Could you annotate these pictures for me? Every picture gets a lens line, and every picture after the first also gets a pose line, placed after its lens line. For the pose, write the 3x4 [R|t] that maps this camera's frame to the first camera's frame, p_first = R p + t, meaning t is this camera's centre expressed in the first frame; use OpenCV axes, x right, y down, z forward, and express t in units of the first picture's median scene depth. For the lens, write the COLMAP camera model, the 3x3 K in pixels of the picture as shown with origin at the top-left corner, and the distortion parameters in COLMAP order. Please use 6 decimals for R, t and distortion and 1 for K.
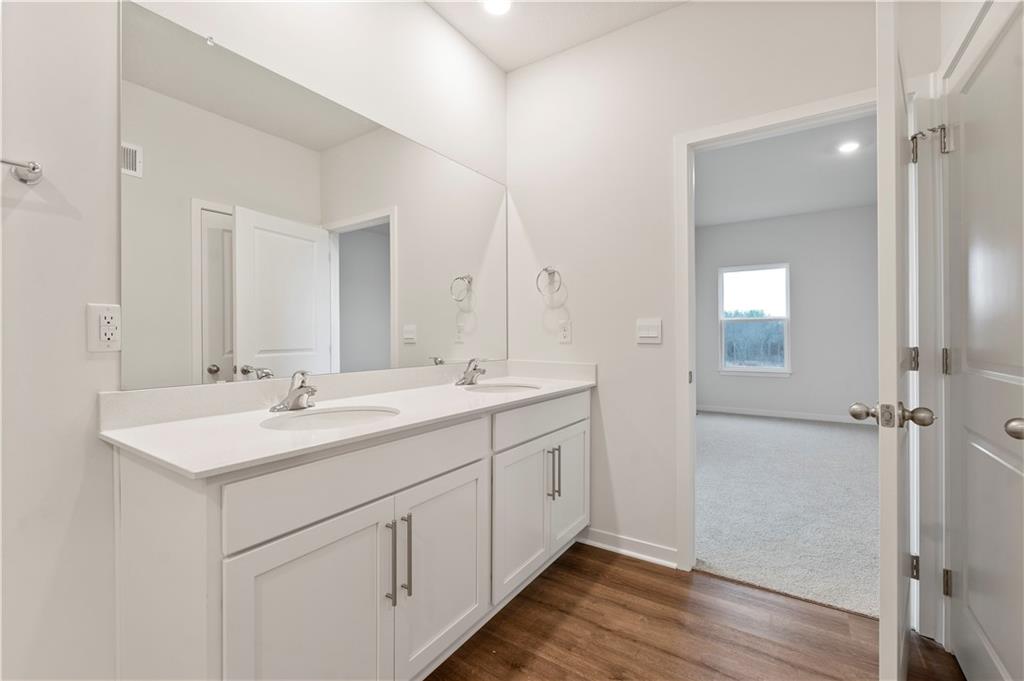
lens RADIAL K [[445.0, 0, 509.0], [0, 445.0, 336.6], [0, 0, 1]] dist [-0.003739, -0.000274]
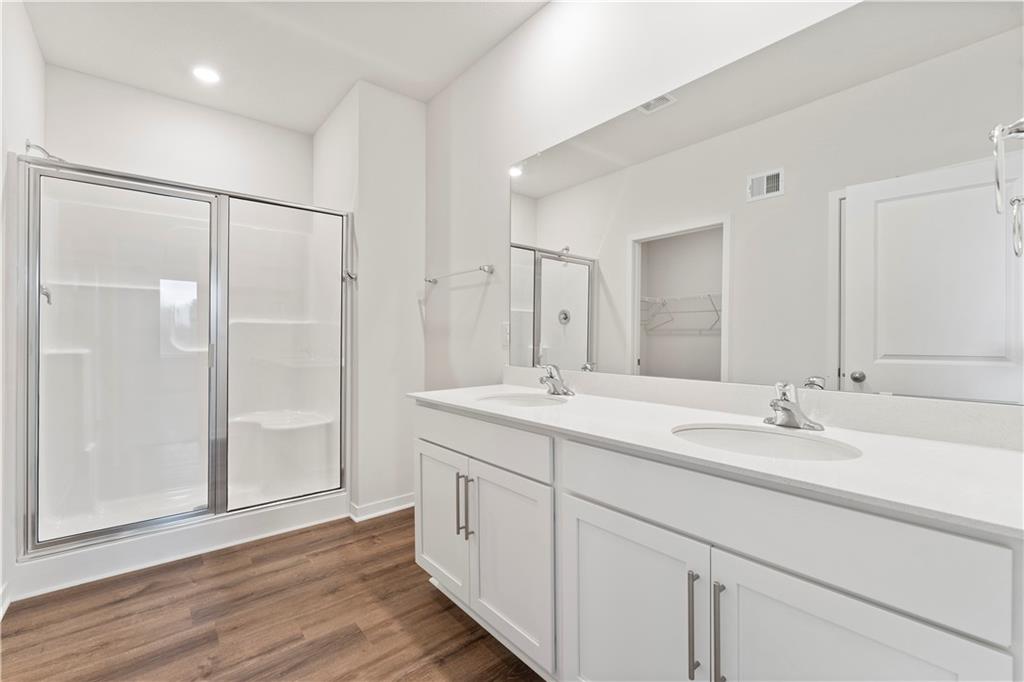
lens RADIAL K [[445.0, 0, 509.0], [0, 445.0, 337.1], [0, 0, 1]] dist [-0.003739, -0.000274]
pose [[-0.277094, -0.000111, -0.960843, 0.792332], [0.003204, 0.999994, -0.001040, -0.004245], [0.960838, -0.003367, -0.277092, 1.194872]]
